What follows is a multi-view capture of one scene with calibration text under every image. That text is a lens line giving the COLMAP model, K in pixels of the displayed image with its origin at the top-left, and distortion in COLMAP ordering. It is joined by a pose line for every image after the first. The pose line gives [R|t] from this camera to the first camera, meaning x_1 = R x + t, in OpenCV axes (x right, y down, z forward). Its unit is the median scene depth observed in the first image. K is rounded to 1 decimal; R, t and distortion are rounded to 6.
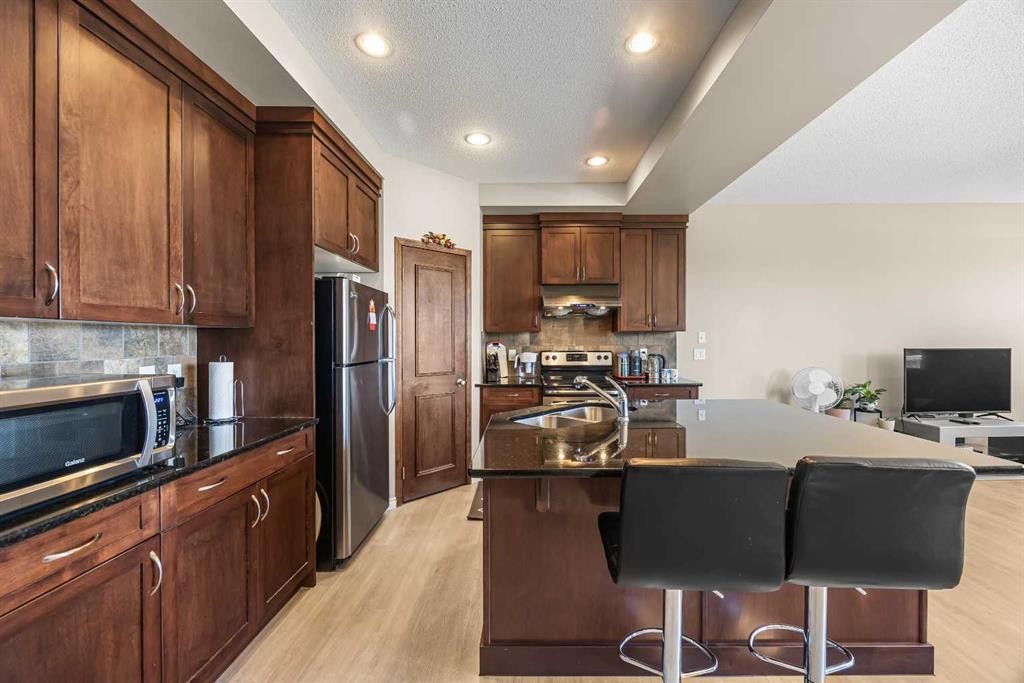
lens RADIAL K [[408.2, 0, 526.7], [0, 408.2, 341.3], [0, 0, 1]] dist [0.000495, 0.000078]
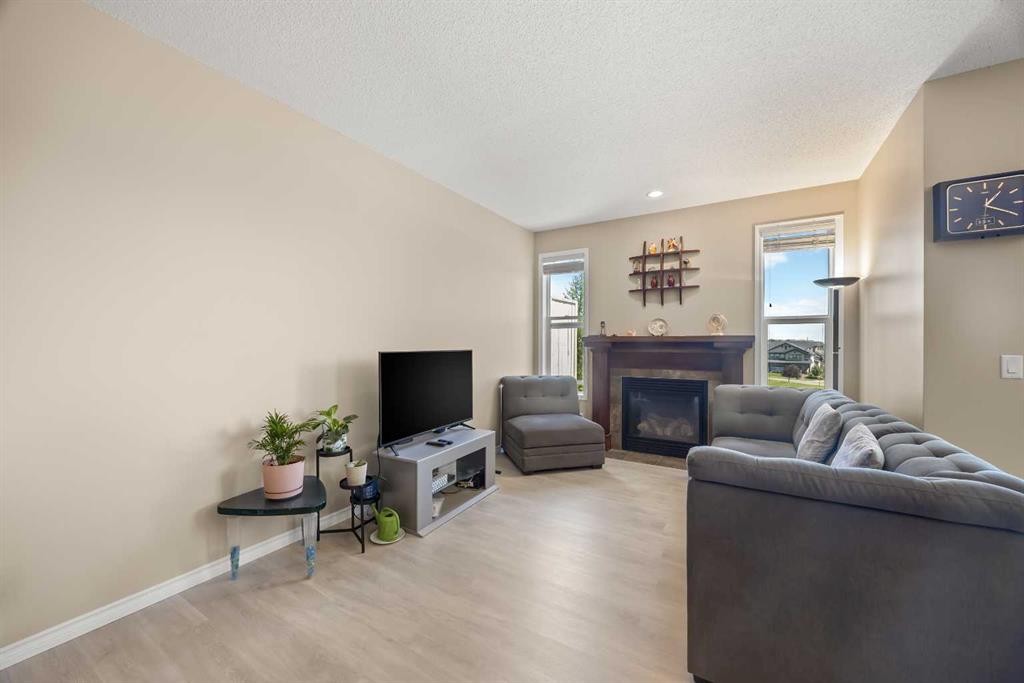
lens RADIAL K [[390.9, 0, 526.1], [0, 390.9, 344.9], [0, 0, 1]] dist [-0.008043, 0.000085]
pose [[0.493907, 0.000749, 0.869514, 0.443514], [0.002739, 0.999993, -0.002417, 0.007225], [-0.869510, 0.003575, 0.493902, 0.430634]]
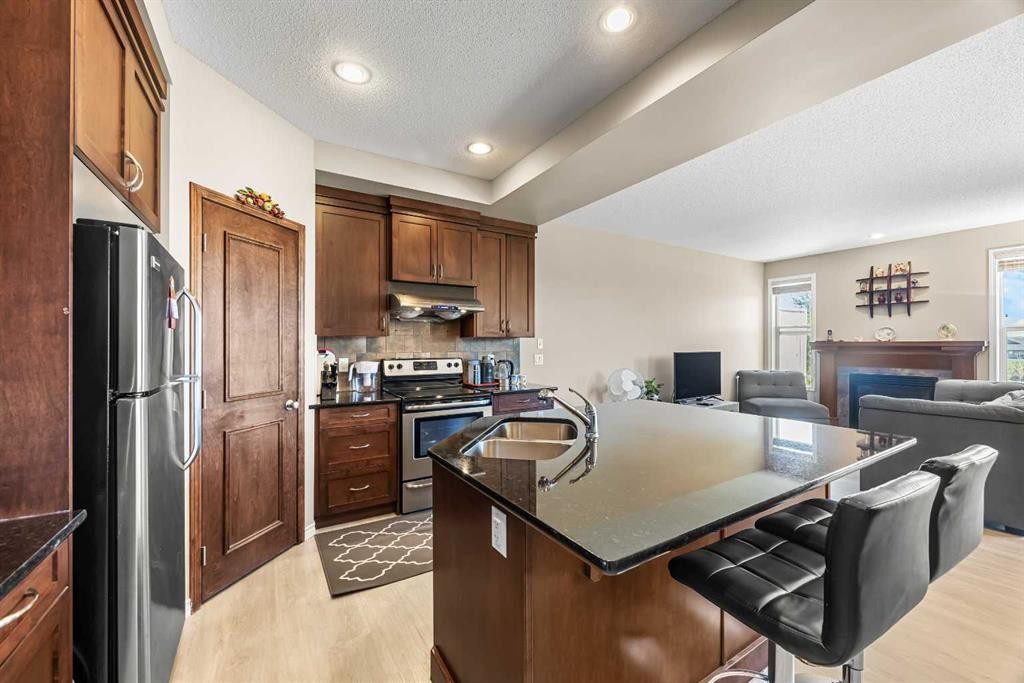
lens RADIAL K [[390.3, 0, 510.8], [0, 390.3, 344.1], [0, 0, 1]] dist [0.001738, -0.000238]
pose [[0.851858, 0.002176, 0.523769, -0.186812], [0.002289, 0.999966, -0.007877, -0.000524], [-0.523768, 0.007910, 0.851824, 0.198589]]
